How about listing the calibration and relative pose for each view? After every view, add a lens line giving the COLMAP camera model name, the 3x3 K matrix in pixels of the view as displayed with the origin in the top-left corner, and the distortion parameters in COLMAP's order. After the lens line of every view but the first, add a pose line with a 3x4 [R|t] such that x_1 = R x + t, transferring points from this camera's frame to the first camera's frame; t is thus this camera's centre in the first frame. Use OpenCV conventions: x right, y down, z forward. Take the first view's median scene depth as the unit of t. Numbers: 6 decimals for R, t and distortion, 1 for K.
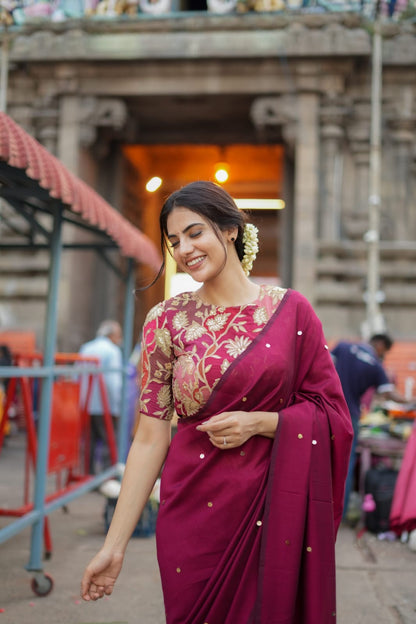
lens RADIAL K [[901.5, 0, 212.6], [0, 901.5, 308.8], [0, 0, 1]] dist [-0.022351, 0.000000]
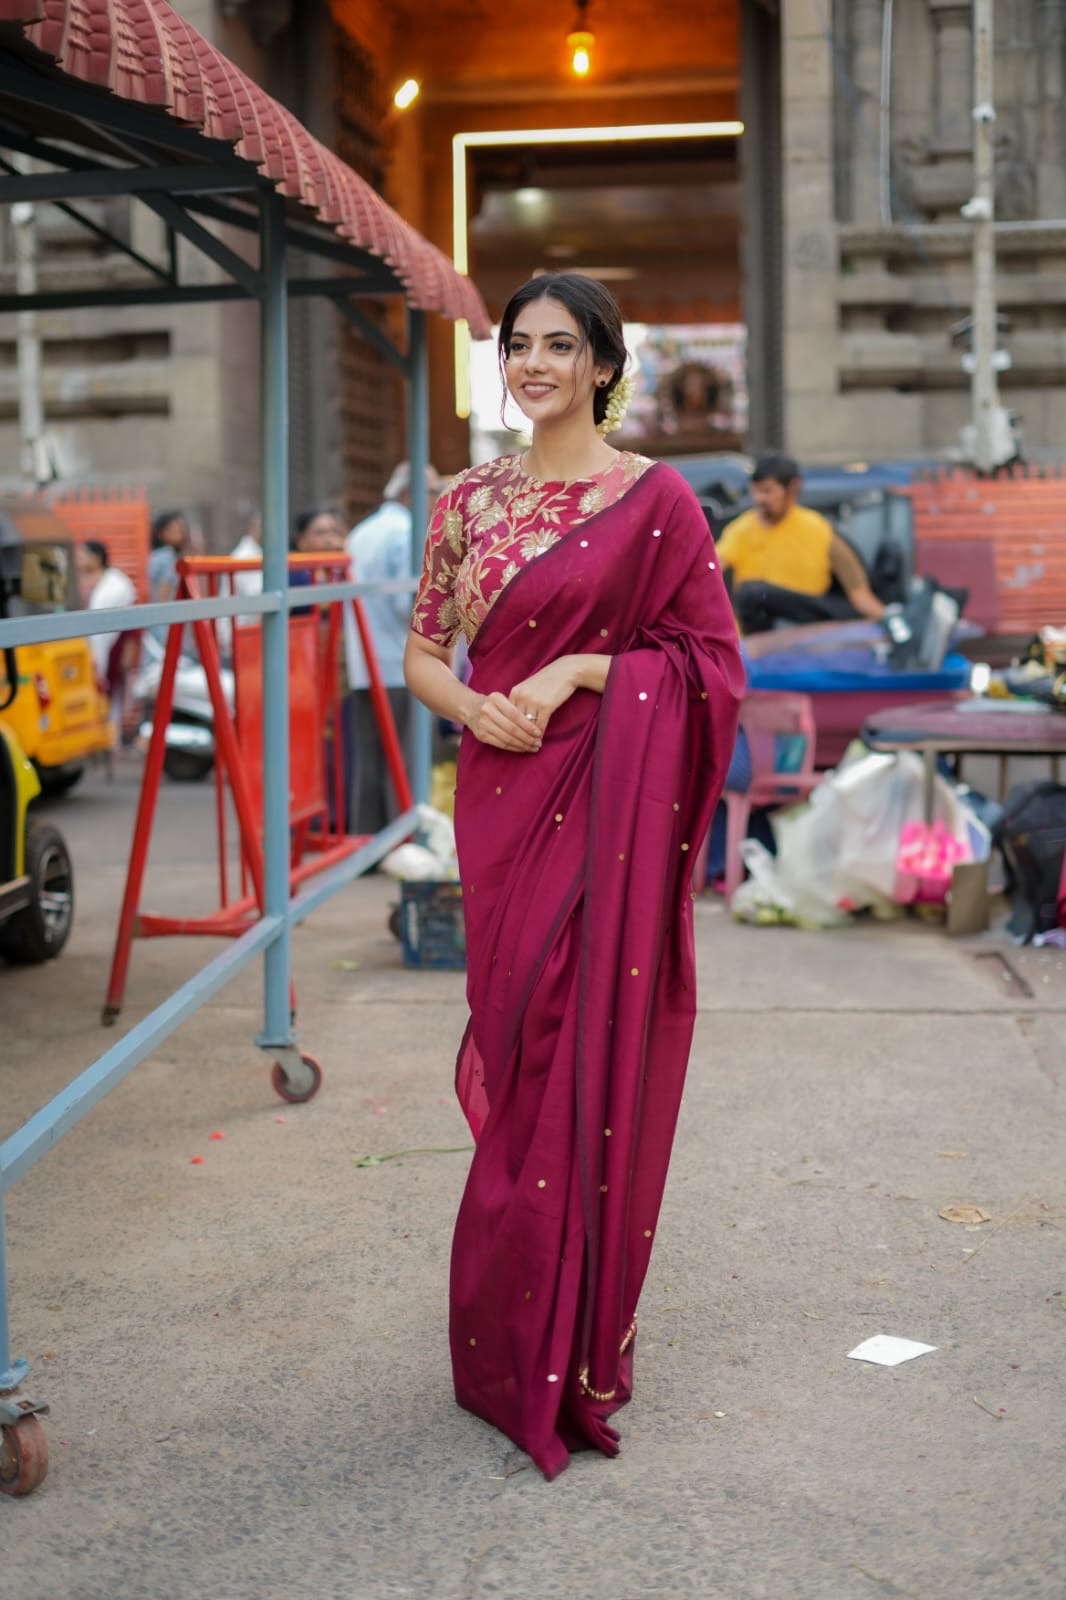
lens RADIAL K [[2311.6, 0, 536.3], [0, 2311.6, 778.1], [0, 0, 1]] dist [-0.022351, 0.000000]
pose [[0.998668, -0.049854, -0.013314, -0.014464], [0.051348, 0.985656, 0.160768, -0.005857], [0.005108, -0.161238, 0.986902, -0.034176]]
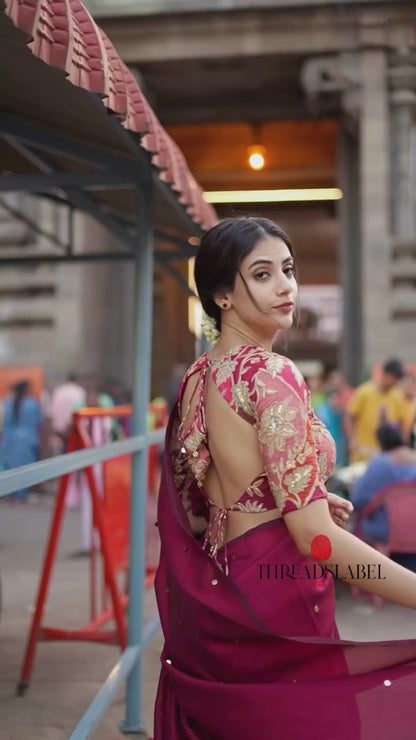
lens RADIAL K [[1065.8, 0, 200.8], [0, 1065.8, 361.6], [0, 0, 1]] dist [-0.033973, 0.000000]
pose [[0.999180, -0.035996, -0.018513, -0.037072], [0.036626, 0.998718, 0.034932, -0.005608], [0.017232, -0.035581, 0.999218, 0.061313]]
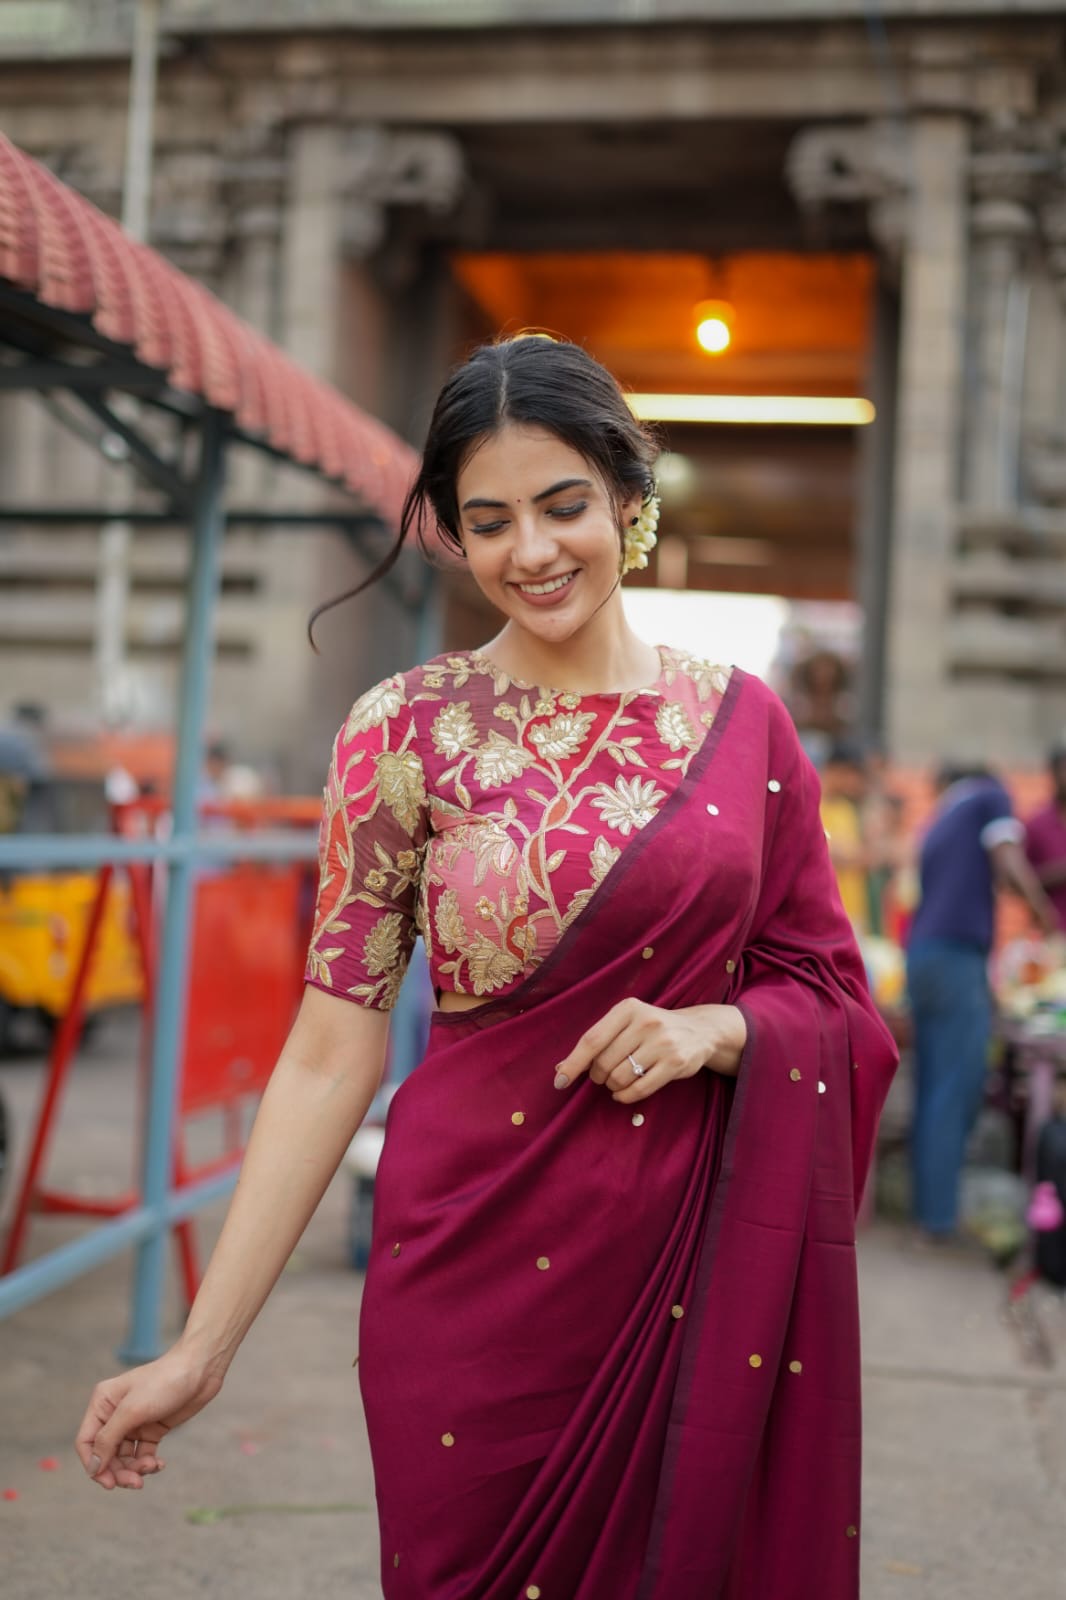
lens RADIAL K [[2311.6, 0, 540.1], [0, 2311.6, 790.0], [0, 0, 1]] dist [-0.022351, 0.000000]
pose [[0.997385, 0.017878, -0.070025, 0.011514], [-0.014494, 0.998716, 0.048538, -0.001597], [0.070803, -0.047397, 0.996364, 0.010976]]
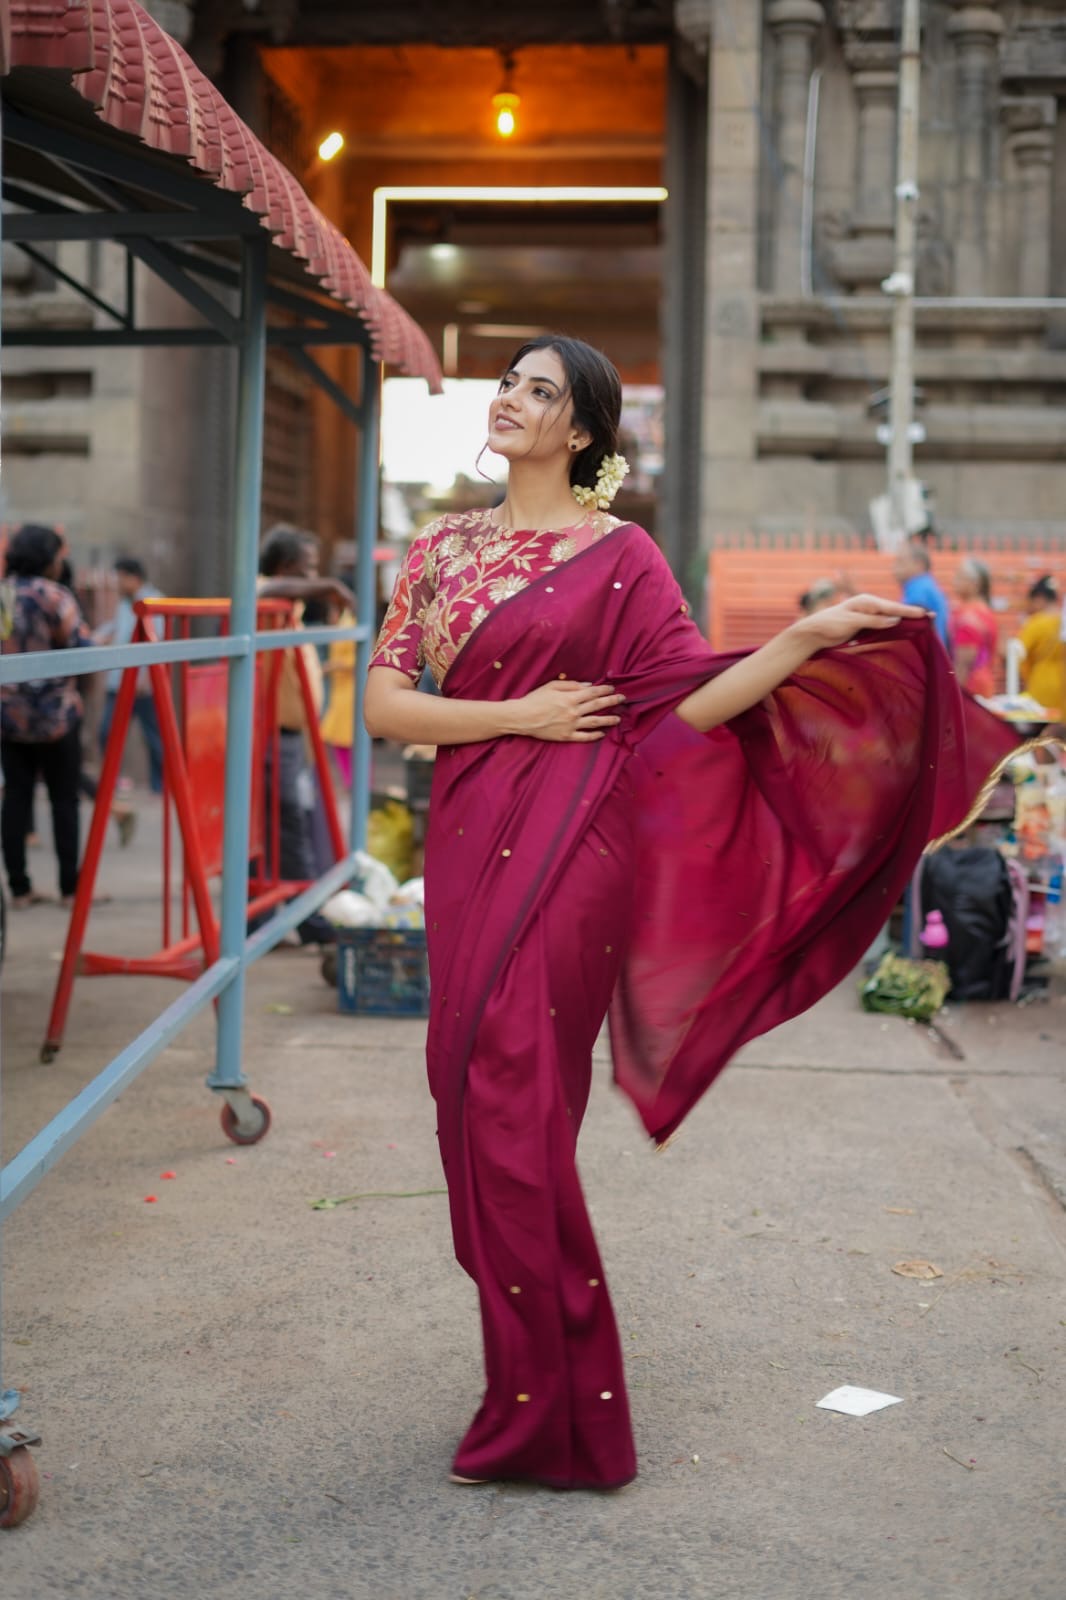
lens RADIAL K [[2311.6, 0, 528.0], [0, 2311.6, 765.2], [0, 0, 1]] dist [-0.022351, 0.000000]
pose [[0.999241, -0.017553, 0.034785, -0.026167], [0.012745, 0.990912, 0.133907, -0.006521], [-0.036819, -0.133362, 0.990383, -0.038319]]
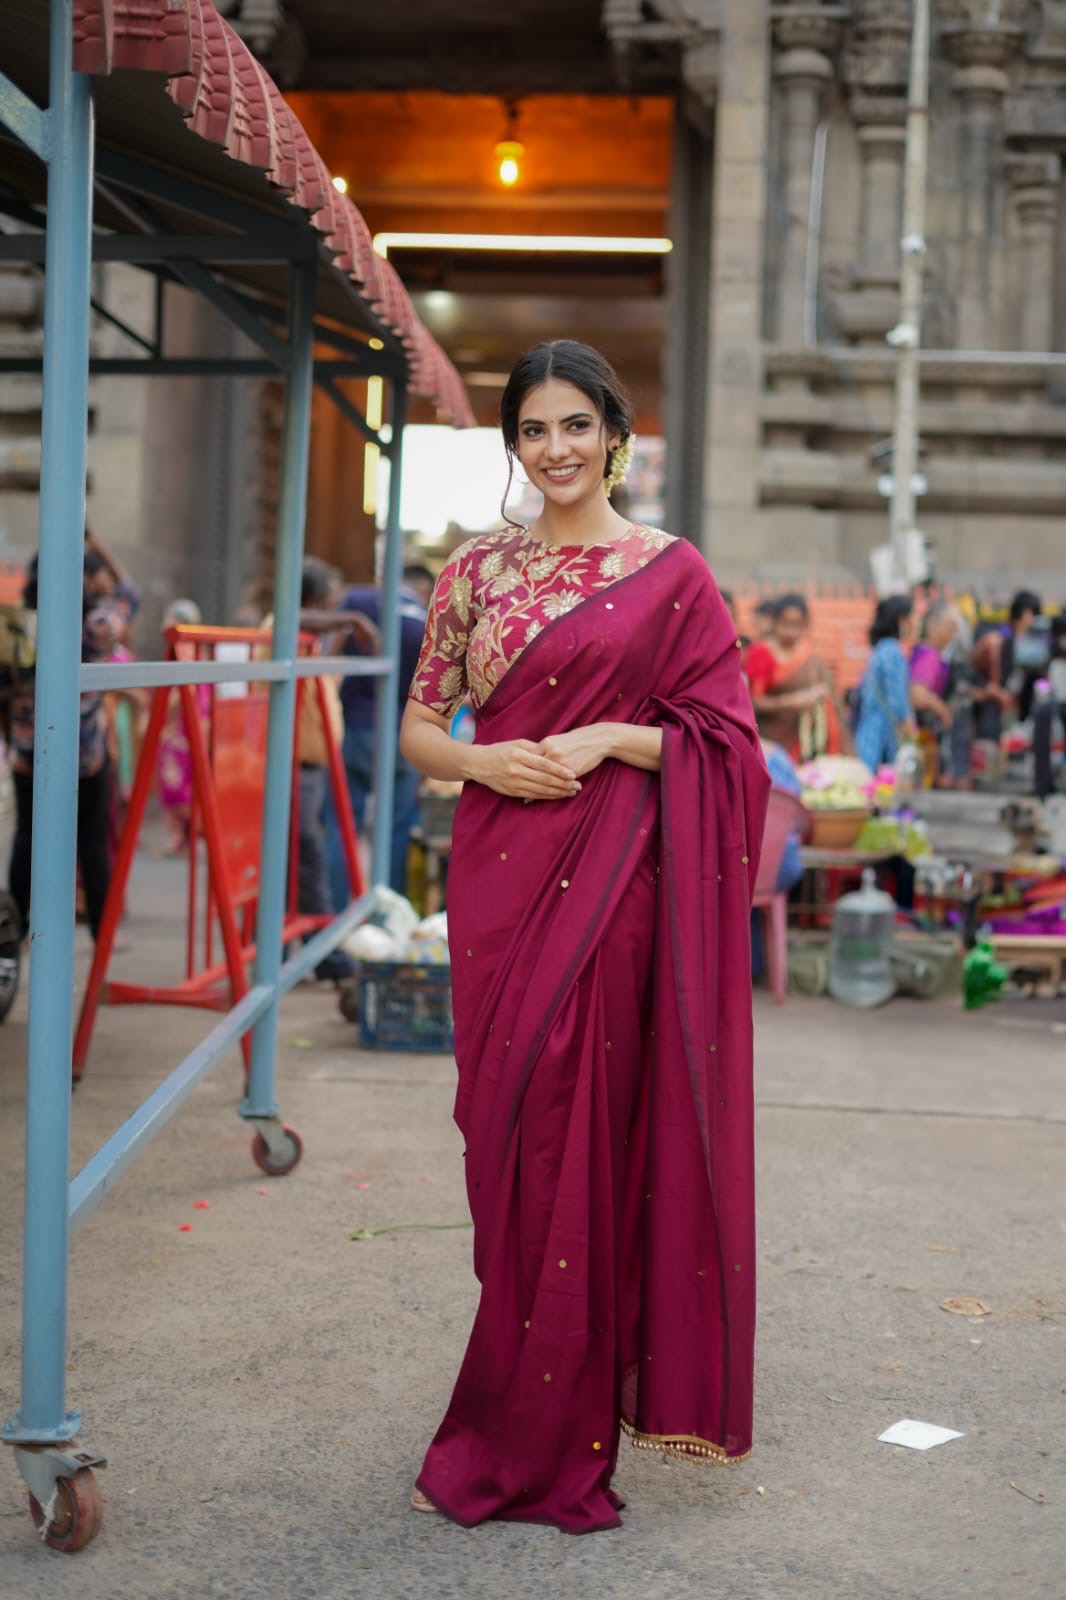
lens RADIAL K [[2311.6, 0, 545.4], [0, 2311.6, 763.8], [0, 0, 1]] dist [-0.022351, 0.000000]
pose [[0.998604, -0.001005, 0.052807, -0.035859], [-0.004865, 0.993817, 0.110919, -0.003055], [-0.052592, -0.111022, 0.992425, -0.036421]]
